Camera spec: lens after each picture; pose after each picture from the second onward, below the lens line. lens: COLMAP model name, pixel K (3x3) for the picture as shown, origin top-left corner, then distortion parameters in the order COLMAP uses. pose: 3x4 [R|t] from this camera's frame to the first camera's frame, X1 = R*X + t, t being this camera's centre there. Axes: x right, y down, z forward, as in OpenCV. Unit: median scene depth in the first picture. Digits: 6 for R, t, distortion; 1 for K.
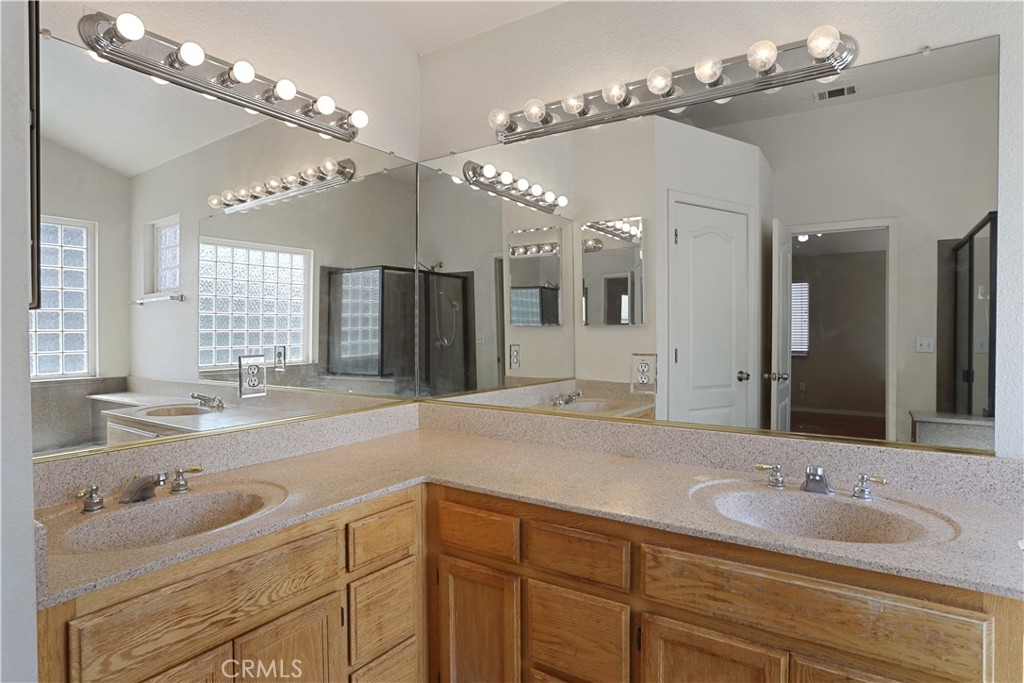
lens RADIAL K [[555.5, 0, 508.8], [0, 555.5, 343.4], [0, 0, 1]] dist [-0.044551, 0.007631]
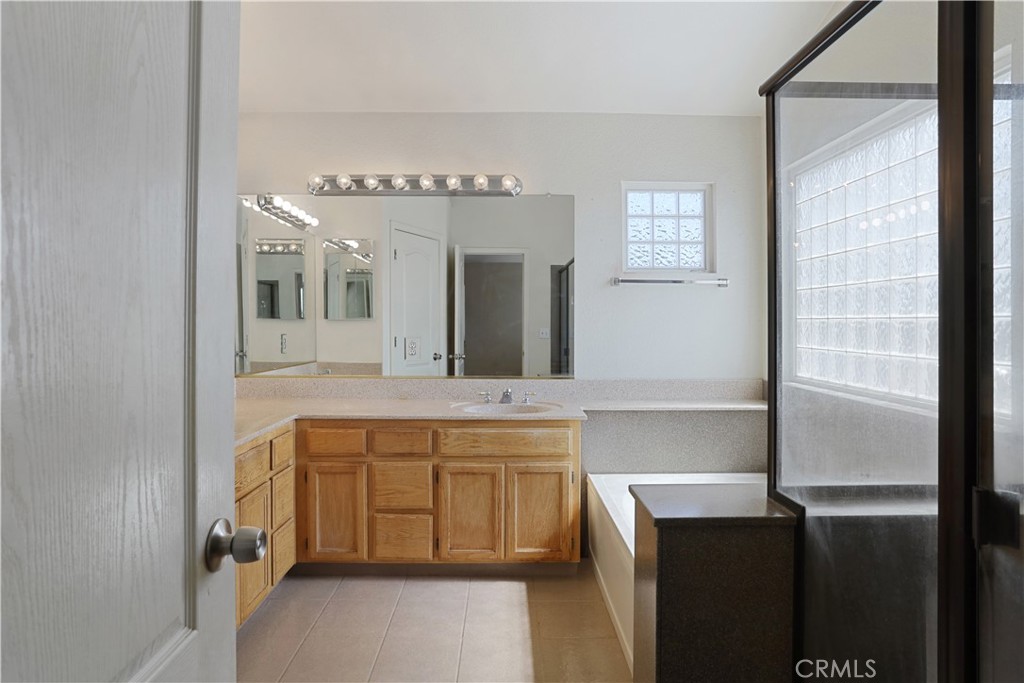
lens RADIAL K [[607.8, 0, 512.7], [0, 607.8, 335.4], [0, 0, 1]] dist [-0.025741, 0.007605]
pose [[0.818414, -0.006677, 0.574590, -0.707477], [0.008564, 0.999963, -0.000578, 0.020300], [-0.574565, 0.005393, 0.818441, -0.857737]]
